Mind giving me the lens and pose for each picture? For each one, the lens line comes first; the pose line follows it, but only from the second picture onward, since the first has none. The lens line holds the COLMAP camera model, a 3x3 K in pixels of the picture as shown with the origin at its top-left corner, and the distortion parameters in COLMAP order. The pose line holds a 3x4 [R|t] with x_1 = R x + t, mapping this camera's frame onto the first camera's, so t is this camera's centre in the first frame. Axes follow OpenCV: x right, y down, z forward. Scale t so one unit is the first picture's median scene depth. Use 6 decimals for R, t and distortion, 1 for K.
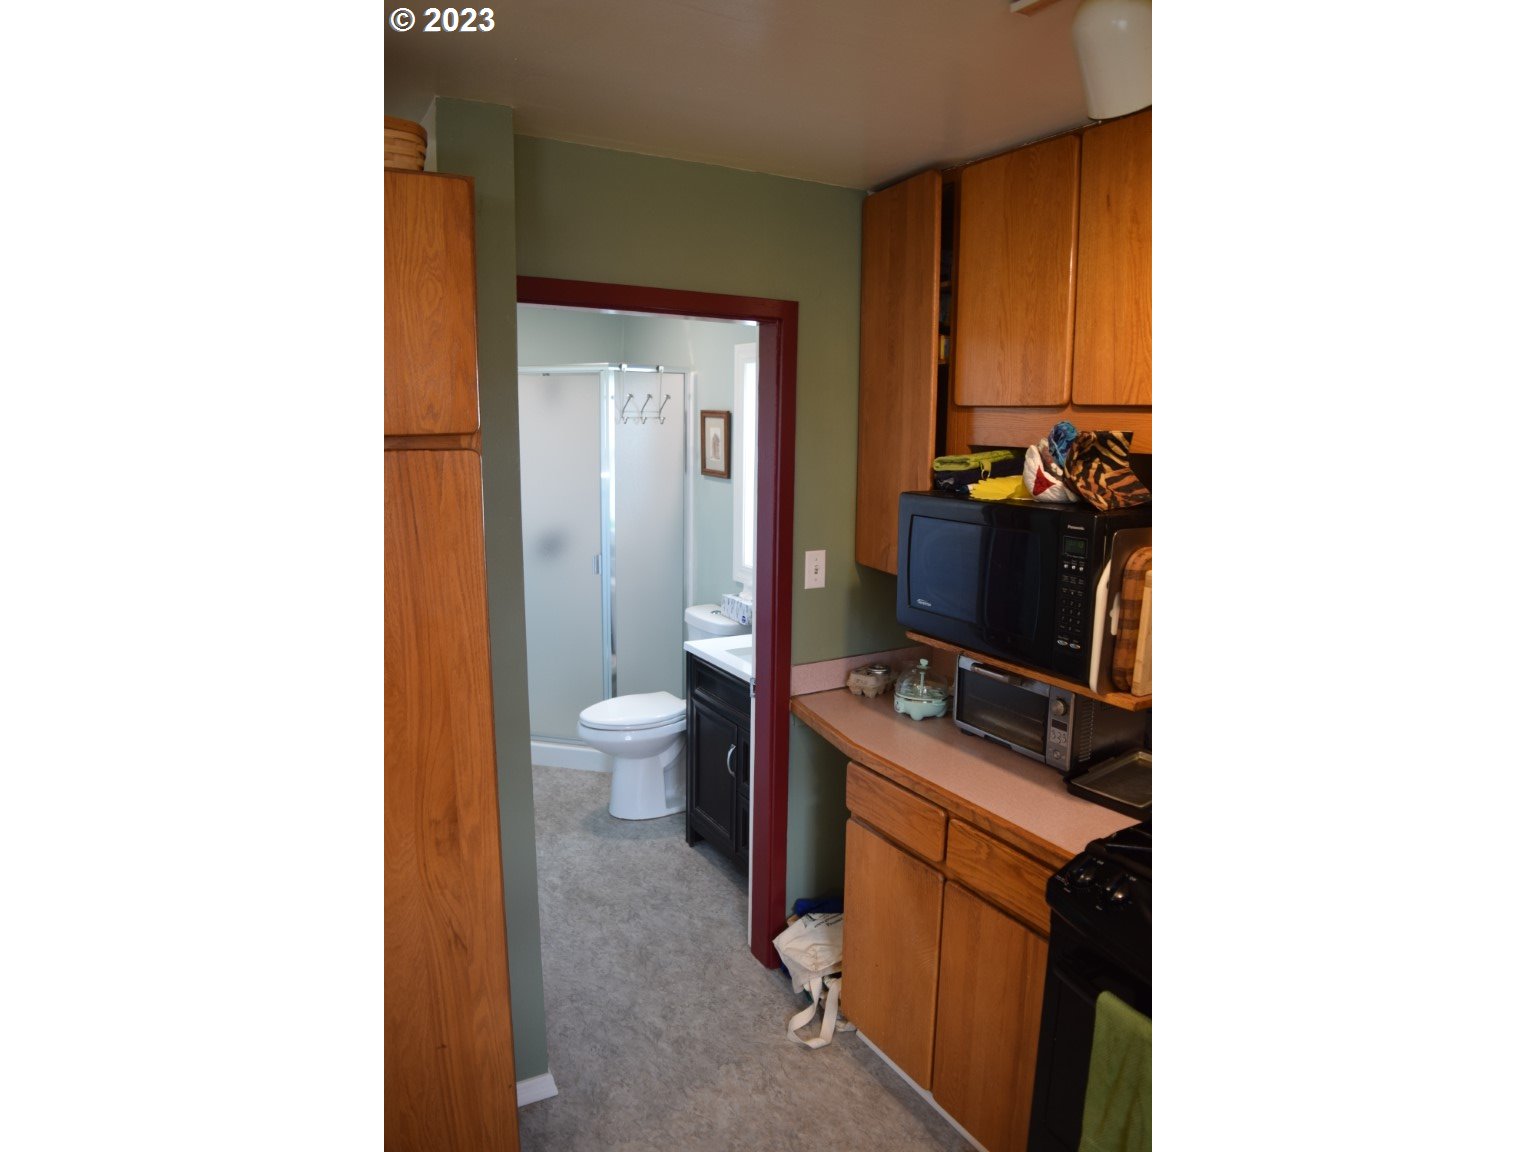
lens RADIAL K [[894.8, 0, 760.6], [0, 894.8, 580.4], [0, 0, 1]] dist [-0.086255, 0.000291]
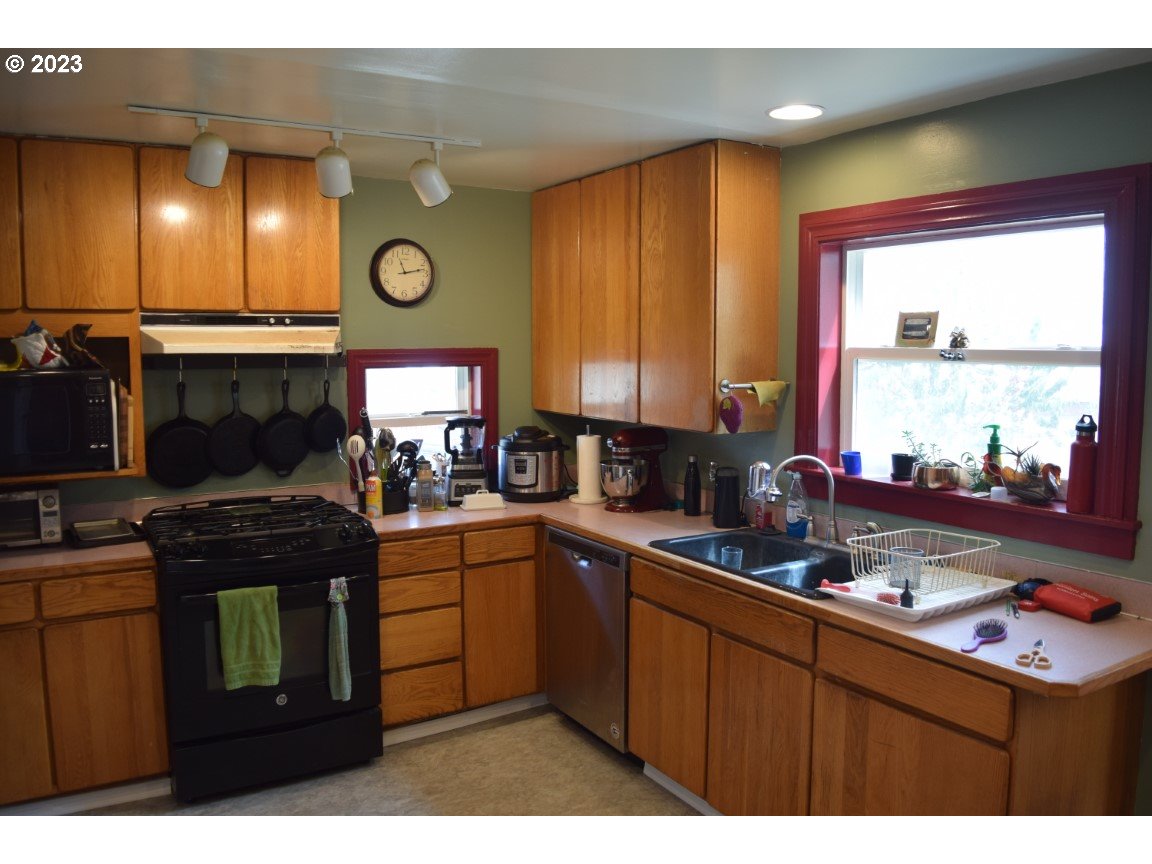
lens RADIAL K [[929.4, 0, 575.2], [0, 929.4, 414.1], [0, 0, 1]] dist [-0.075556, 0.010723]
pose [[-0.007022, -0.091845, 0.995749, -1.054865], [0.175152, 0.980266, 0.091652, 0.007799], [-0.984516, 0.175051, 0.009203, 0.045413]]
